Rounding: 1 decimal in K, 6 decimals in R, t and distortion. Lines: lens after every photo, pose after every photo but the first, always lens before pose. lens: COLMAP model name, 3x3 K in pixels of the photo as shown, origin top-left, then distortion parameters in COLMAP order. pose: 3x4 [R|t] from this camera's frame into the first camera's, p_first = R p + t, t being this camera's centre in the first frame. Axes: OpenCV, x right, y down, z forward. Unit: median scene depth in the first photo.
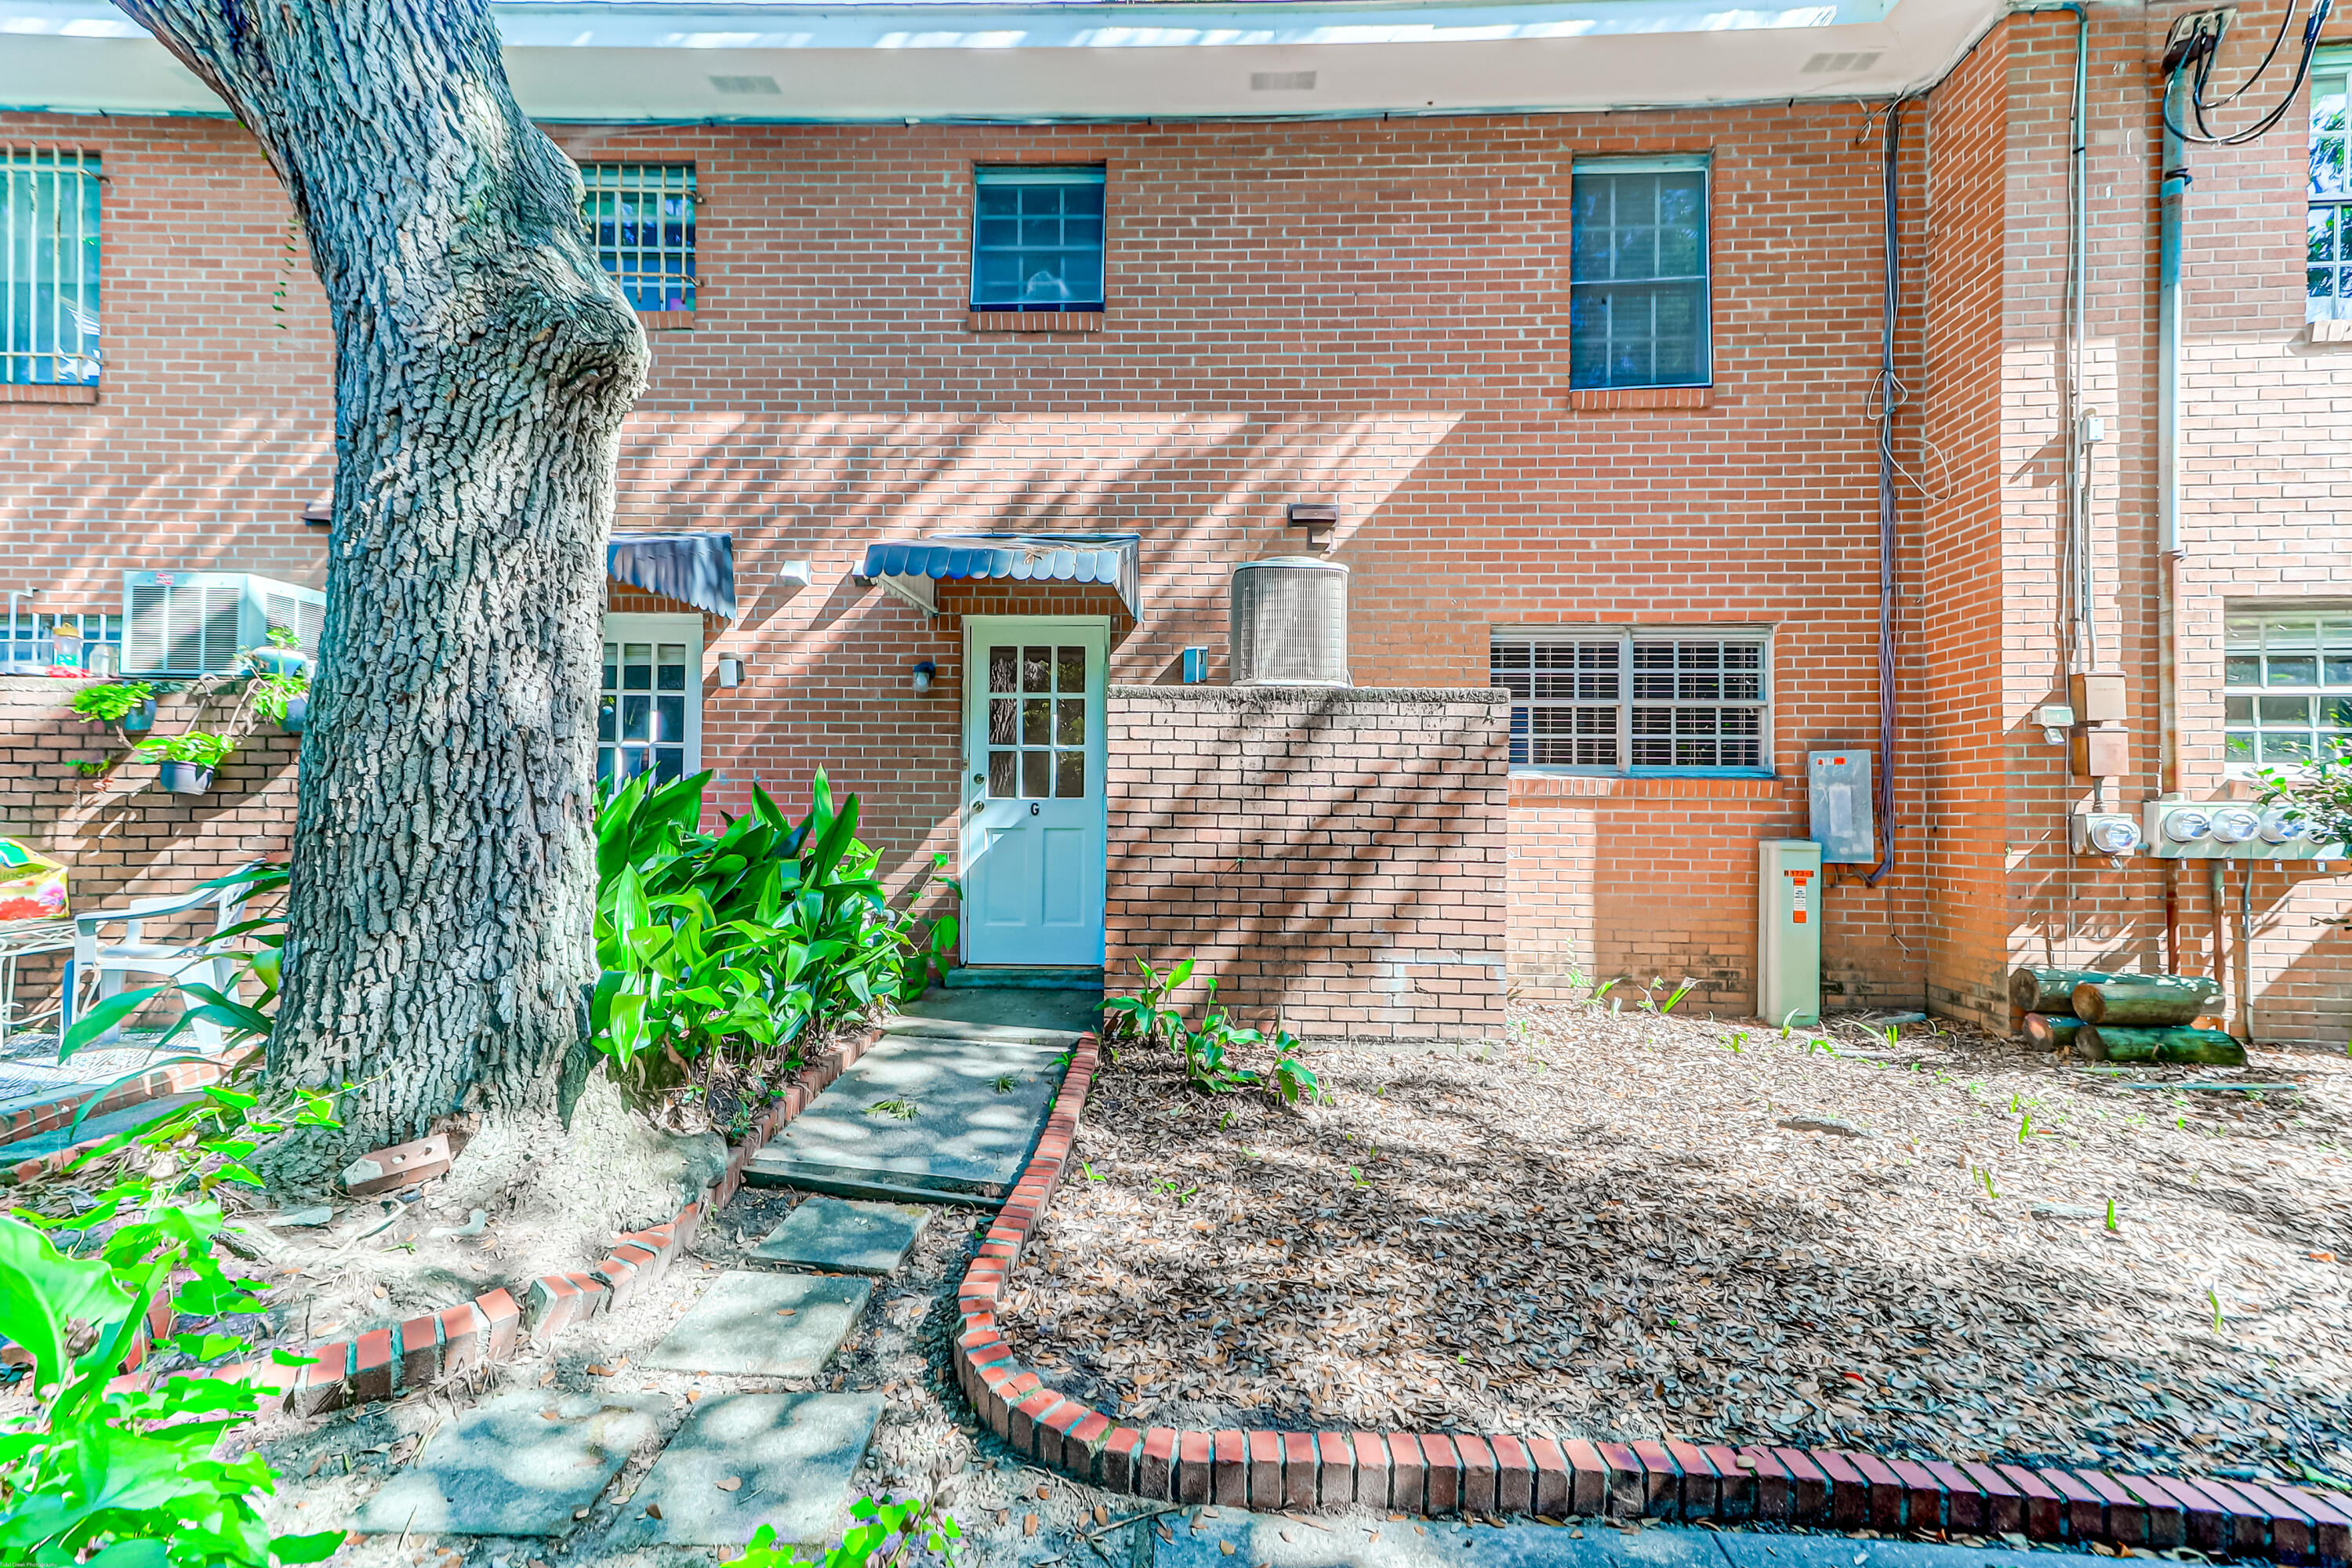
lens RADIAL K [[1059.0, 0, 1187.0], [0, 1059.0, 792.6], [0, 0, 1]] dist [0.037006, 0.000682]
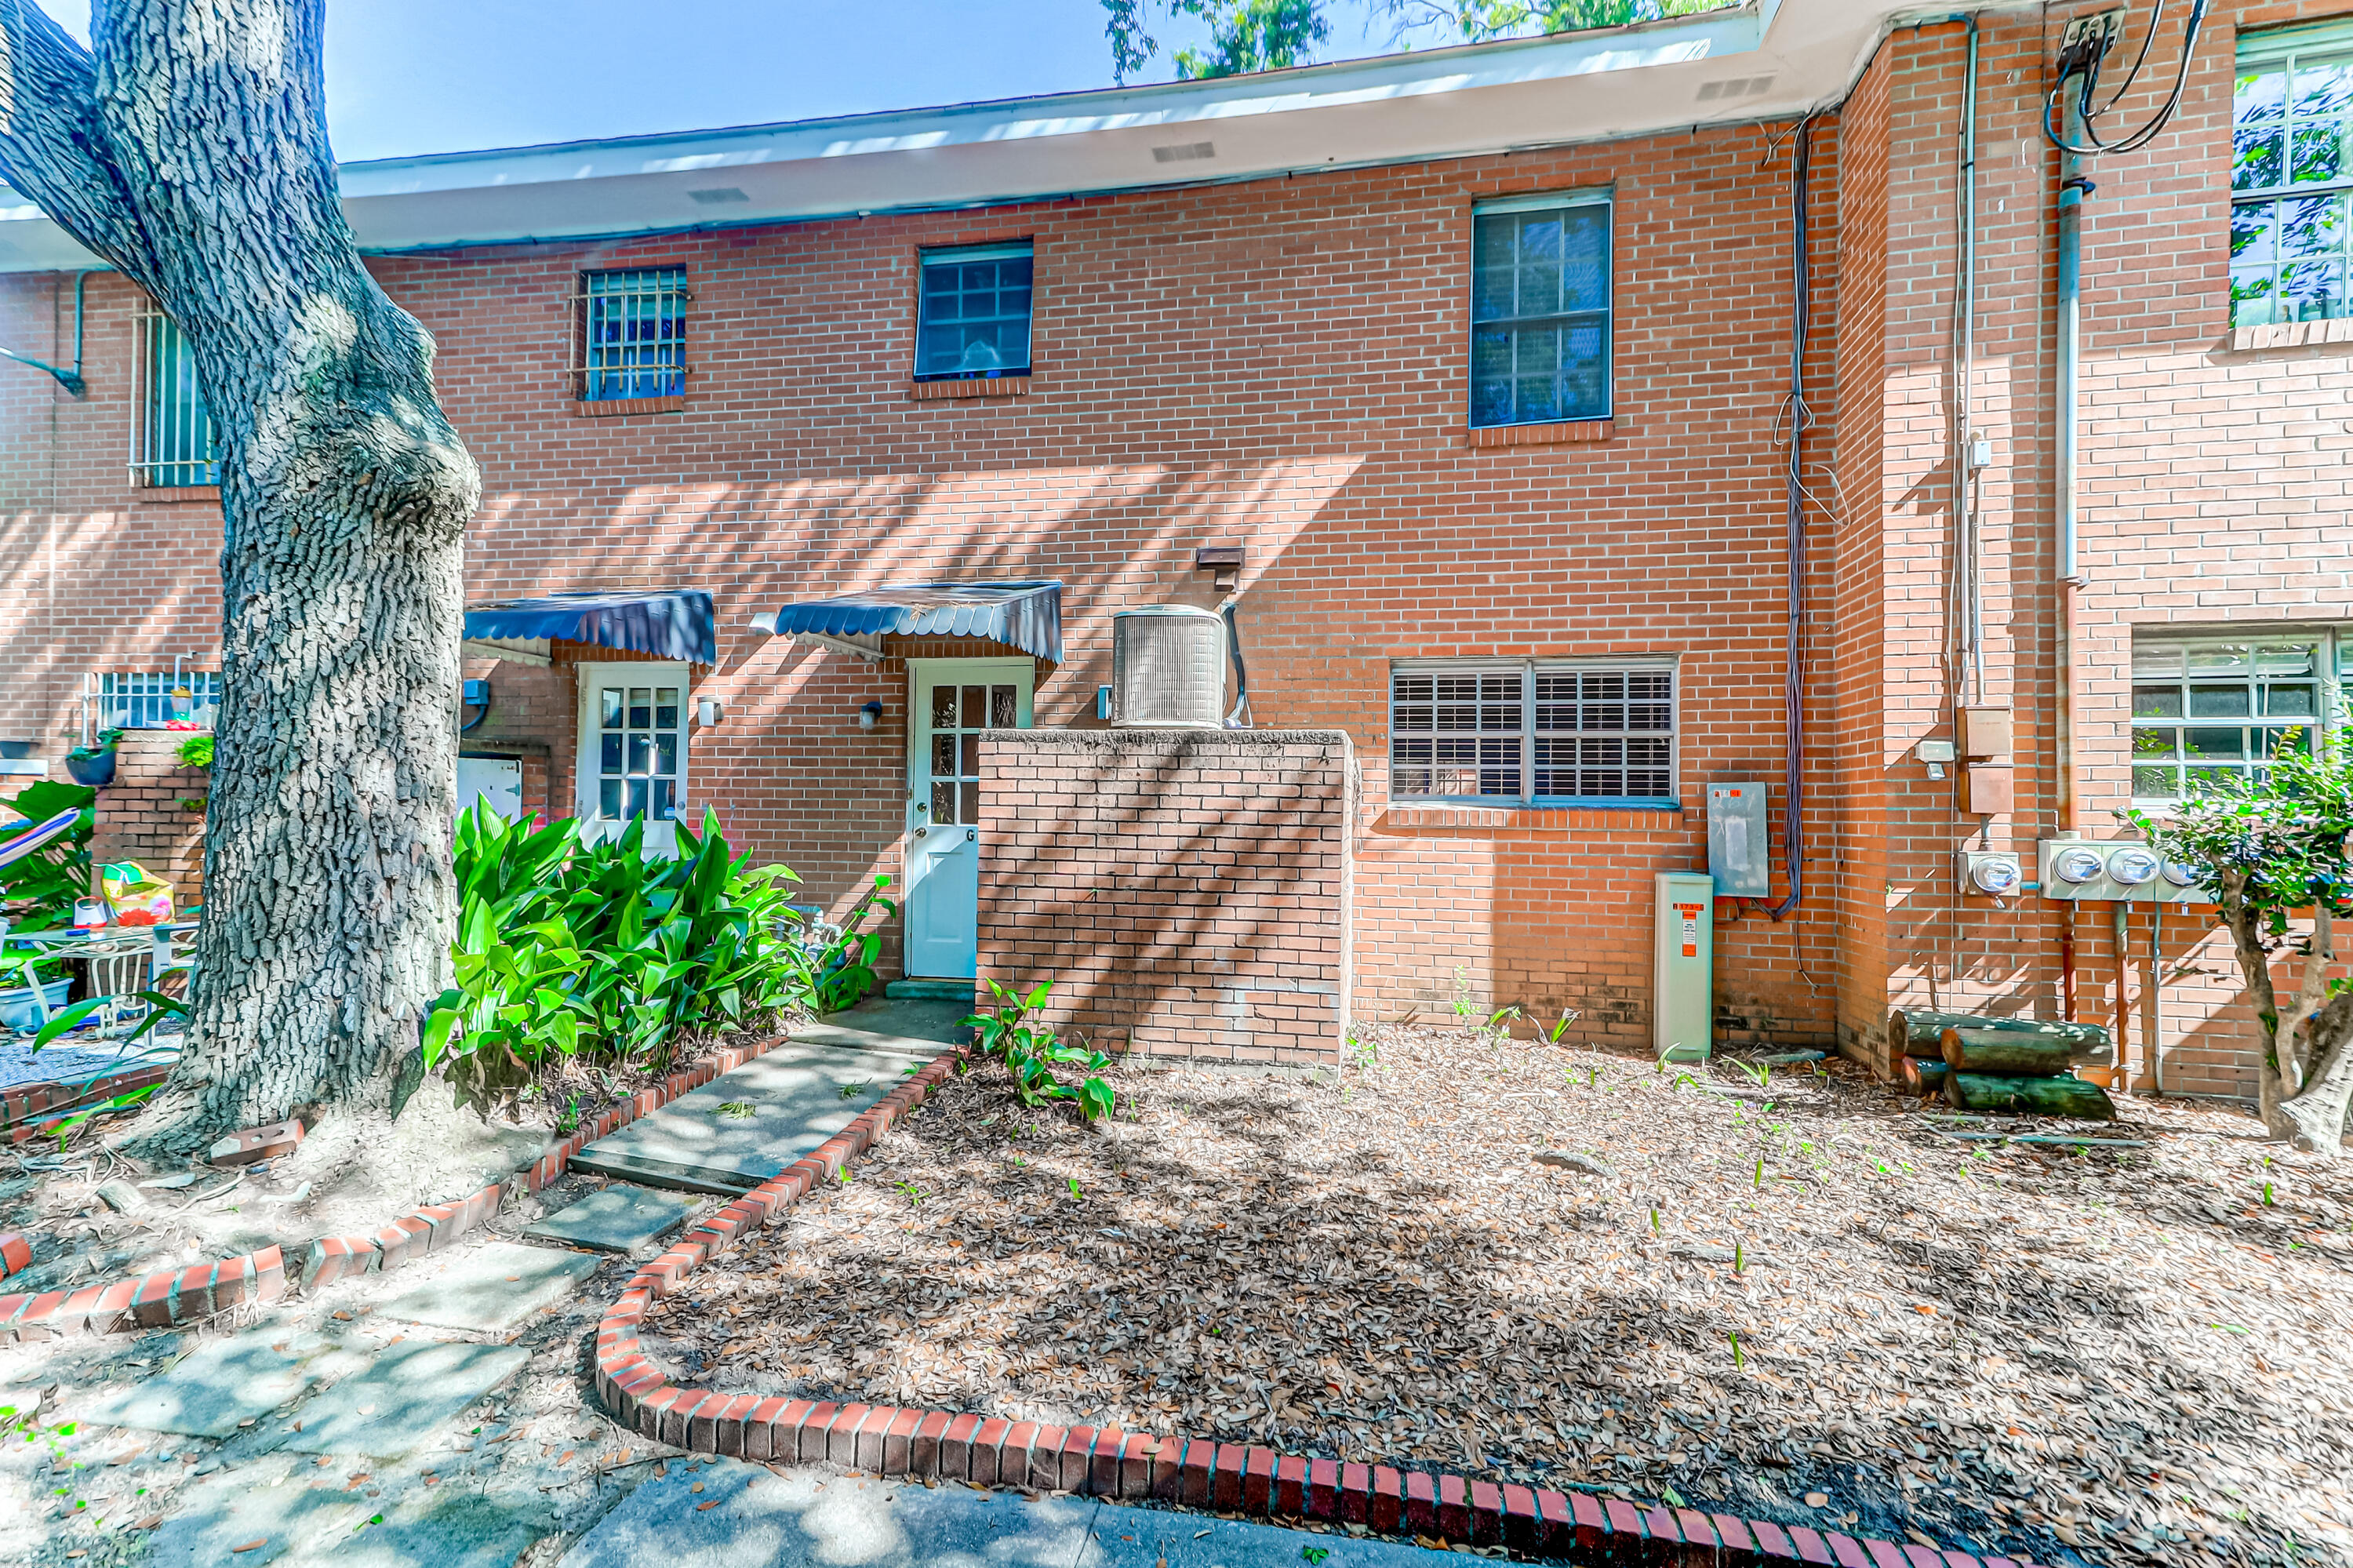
lens RADIAL K [[1059.5, 0, 1187.3], [0, 1059.5, 792.4], [0, 0, 1]] dist [0.037006, 0.000682]
pose [[0.989436, -0.000724, -0.144968, 0.272538], [0.000593, 0.999999, -0.000948, -0.032272], [0.144969, 0.000852, 0.989436, -0.051343]]
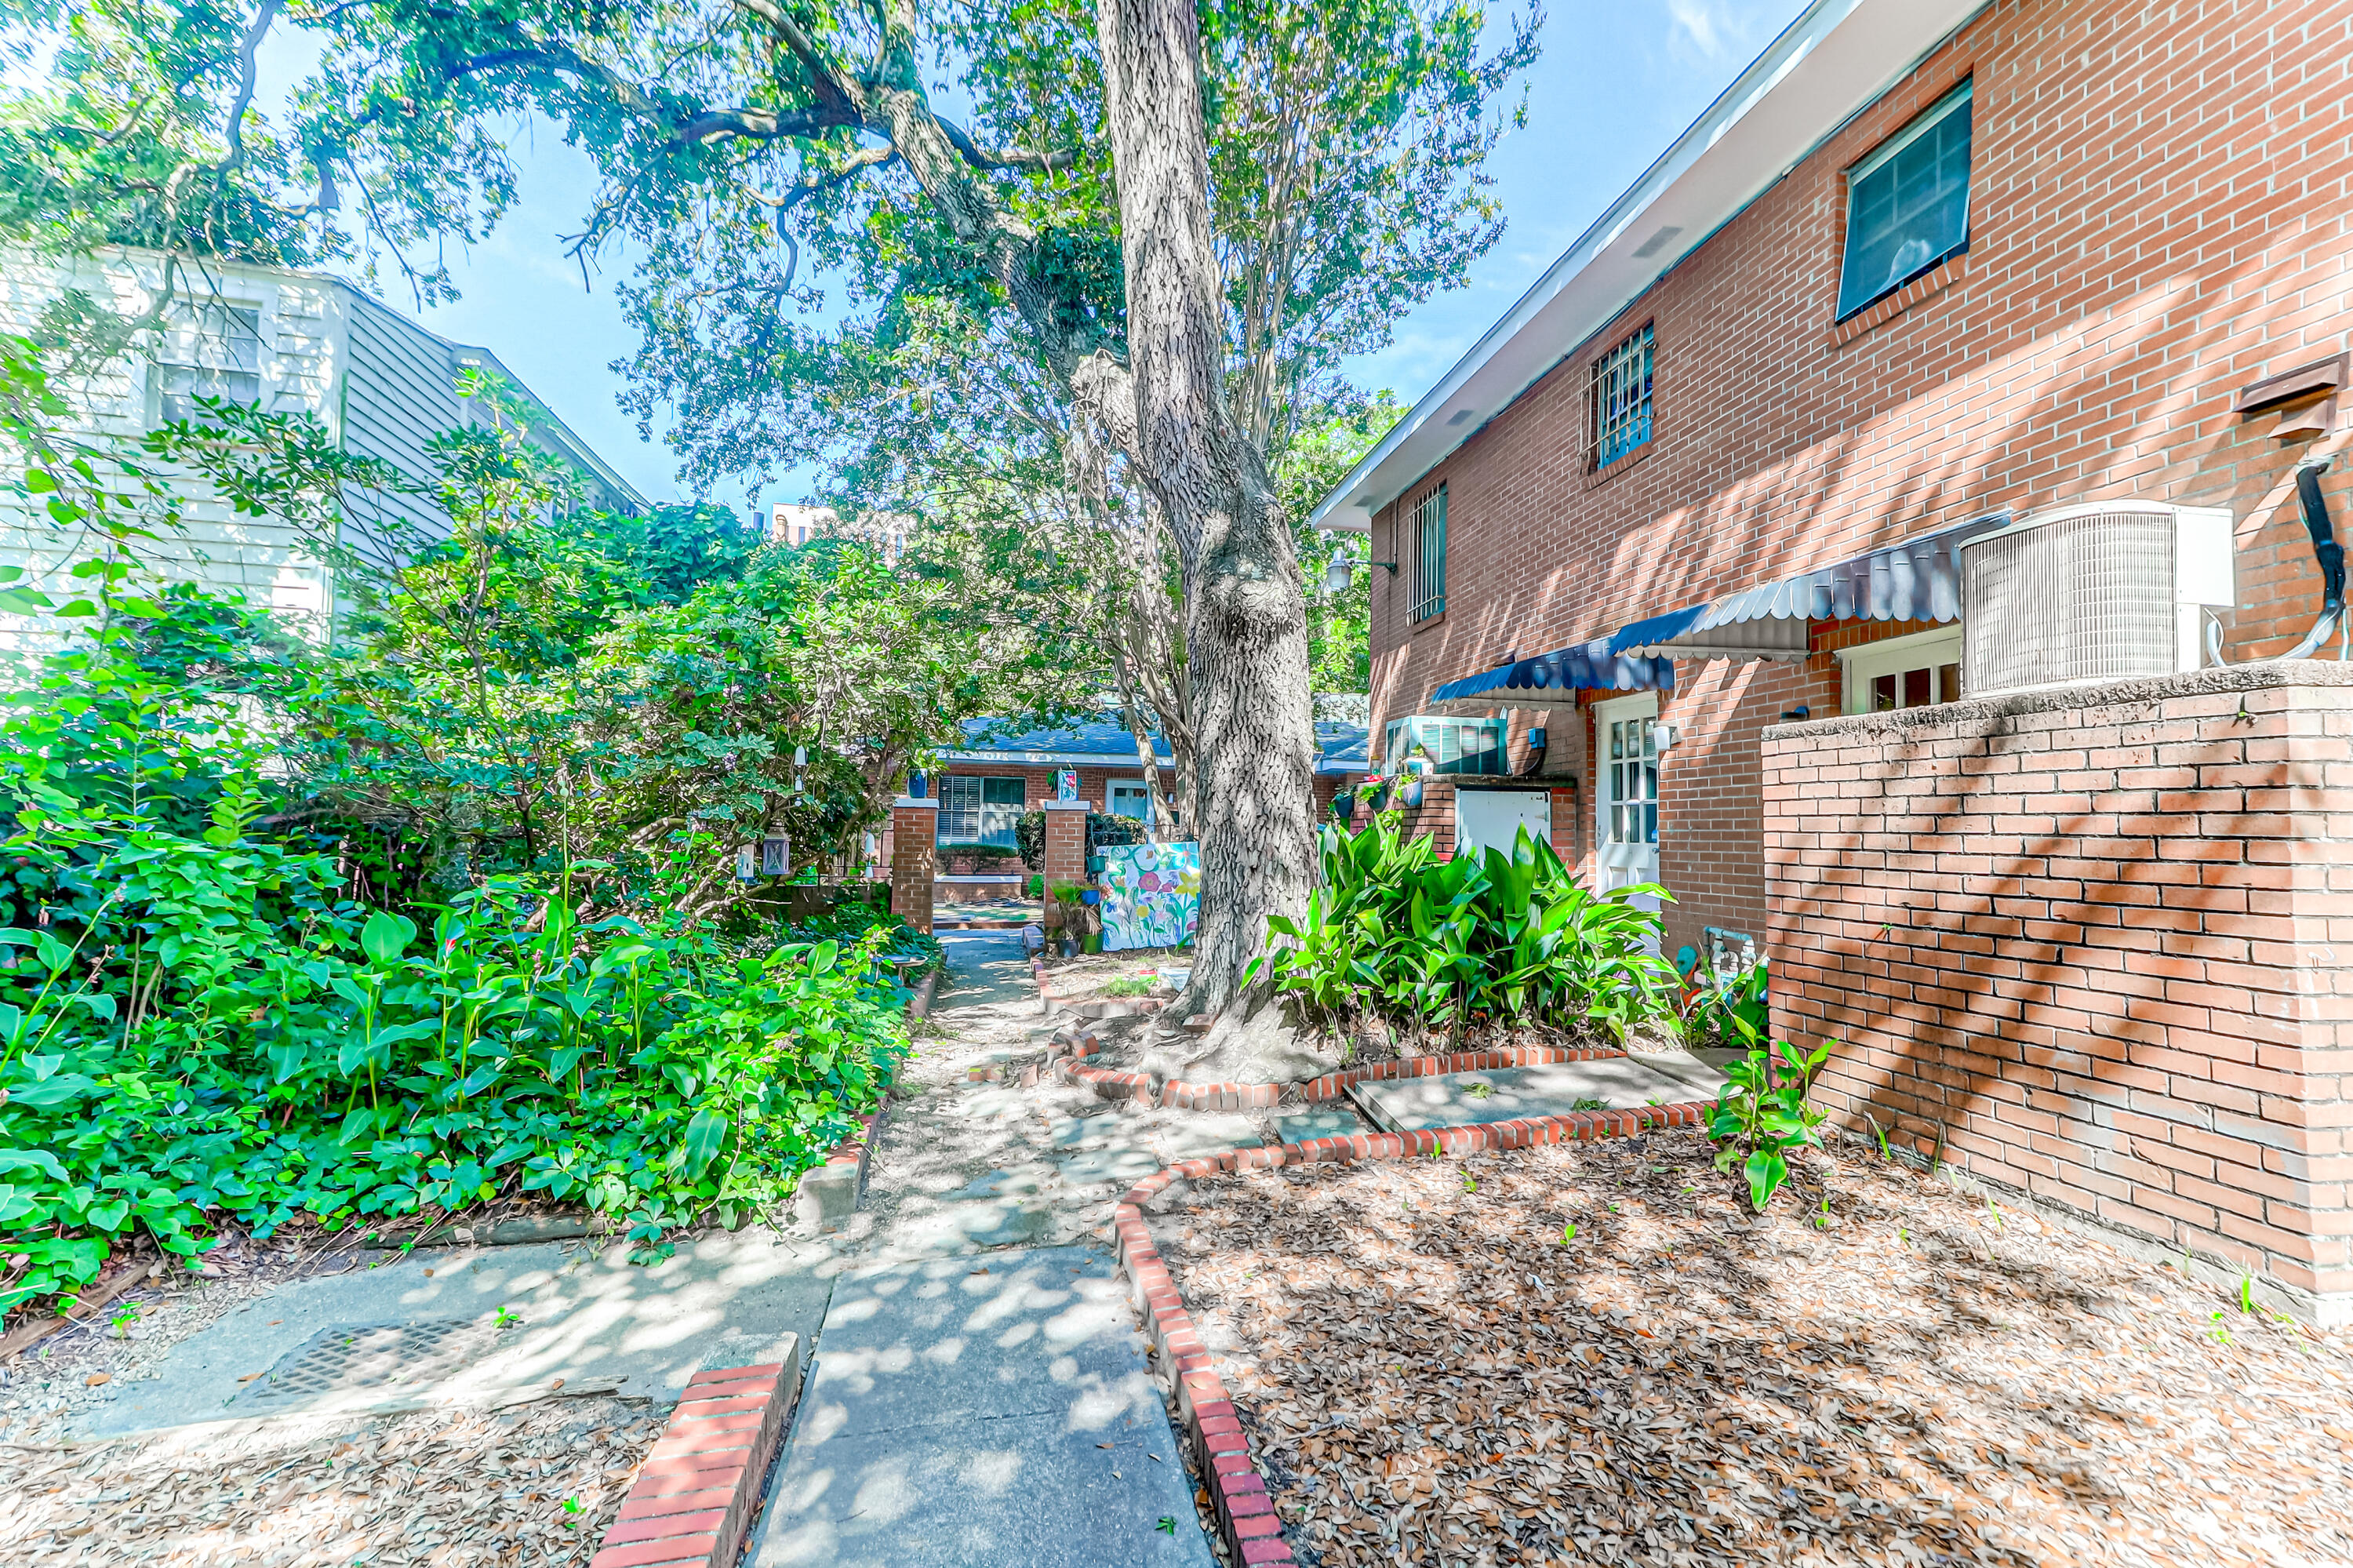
lens RADIAL K [[1059.5, 0, 1180.5], [0, 1059.5, 785.3], [0, 0, 1]] dist [0.037006, 0.000682]
pose [[0.214870, -0.054767, -0.975106, 0.674614], [0.008834, 0.998495, -0.054134, -0.003991], [0.976603, 0.003017, 0.215030, 0.273743]]
